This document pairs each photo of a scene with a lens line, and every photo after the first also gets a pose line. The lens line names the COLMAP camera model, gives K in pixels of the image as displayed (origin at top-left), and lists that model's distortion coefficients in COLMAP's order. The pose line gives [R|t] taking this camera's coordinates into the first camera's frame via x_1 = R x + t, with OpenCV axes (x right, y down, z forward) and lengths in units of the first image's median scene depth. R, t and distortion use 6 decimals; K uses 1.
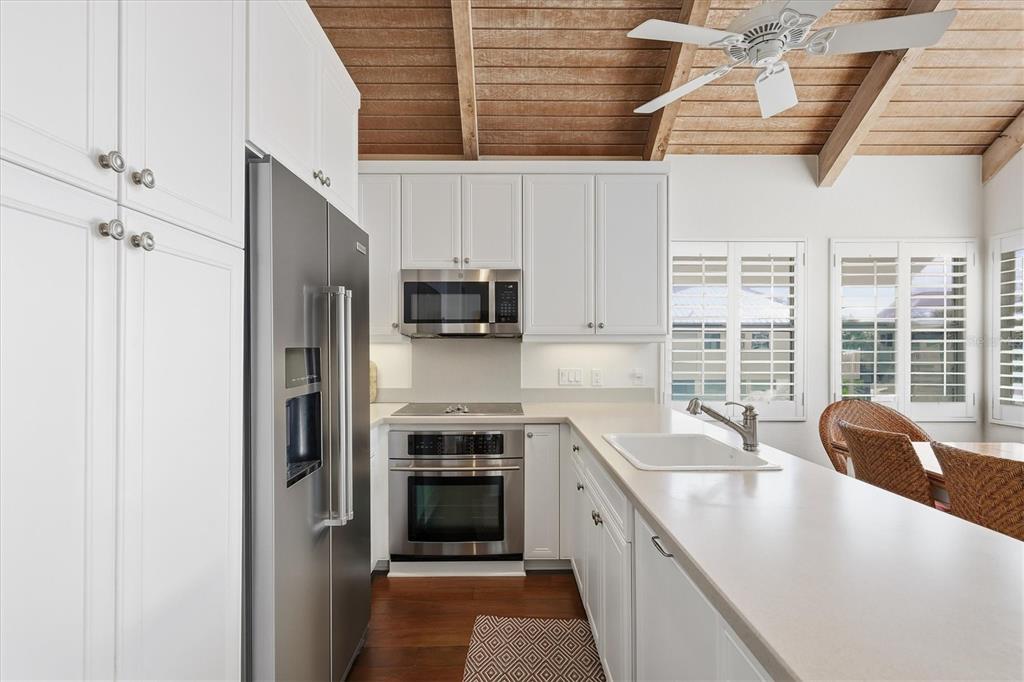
lens RADIAL K [[479.6, 0, 511.1], [0, 479.6, 343.8], [0, 0, 1]] dist [0.004746, -0.000105]
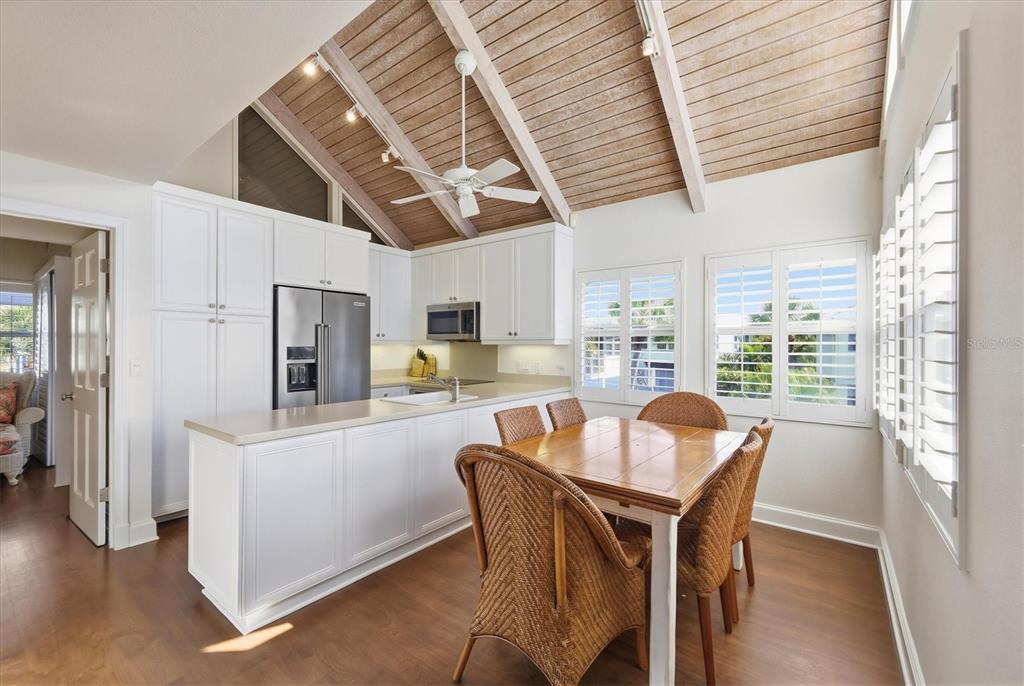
lens RADIAL K [[427.0, 0, 504.5], [0, 427.0, 347.9], [0, 0, 1]] dist [-0.004339, 0.000021]
pose [[0.780392, 0.005906, -0.625262, 0.939480], [-0.003642, 0.999981, 0.004901, 0.001577], [0.625279, -0.001548, 0.780399, -0.111807]]
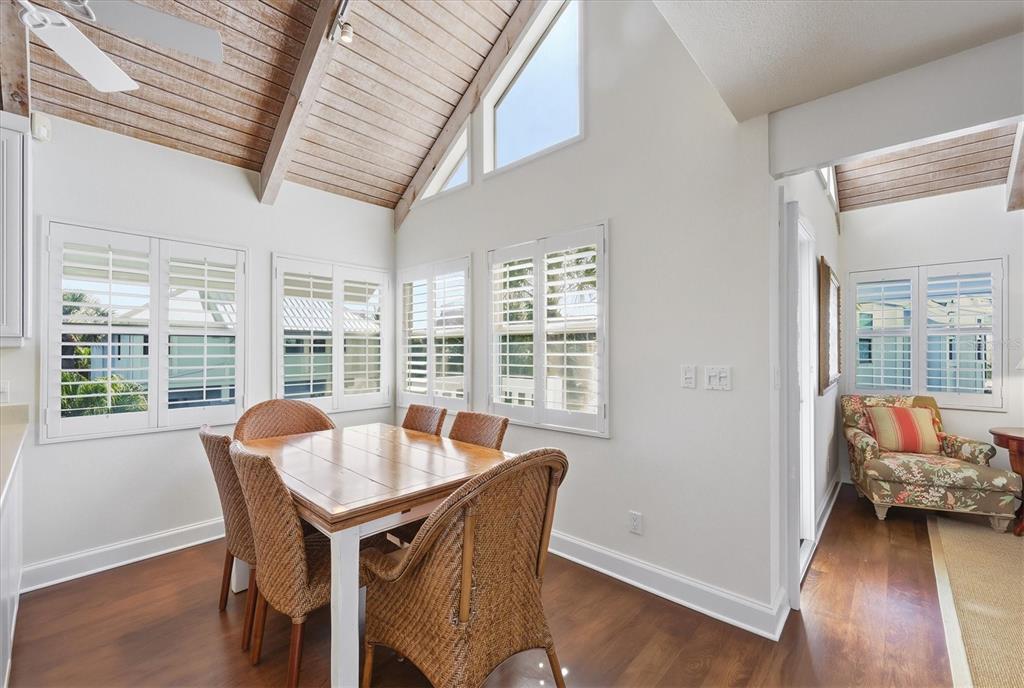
lens RADIAL K [[415.8, 0, 503.0], [0, 415.8, 344.1], [0, 0, 1]] dist [-0.003984, 0.000106]
pose [[0.690441, 0.007744, 0.723347, 0.348821], [0.000359, 0.999939, -0.011048, -0.000003], [-0.723389, 0.007888, 0.690396, -0.028728]]
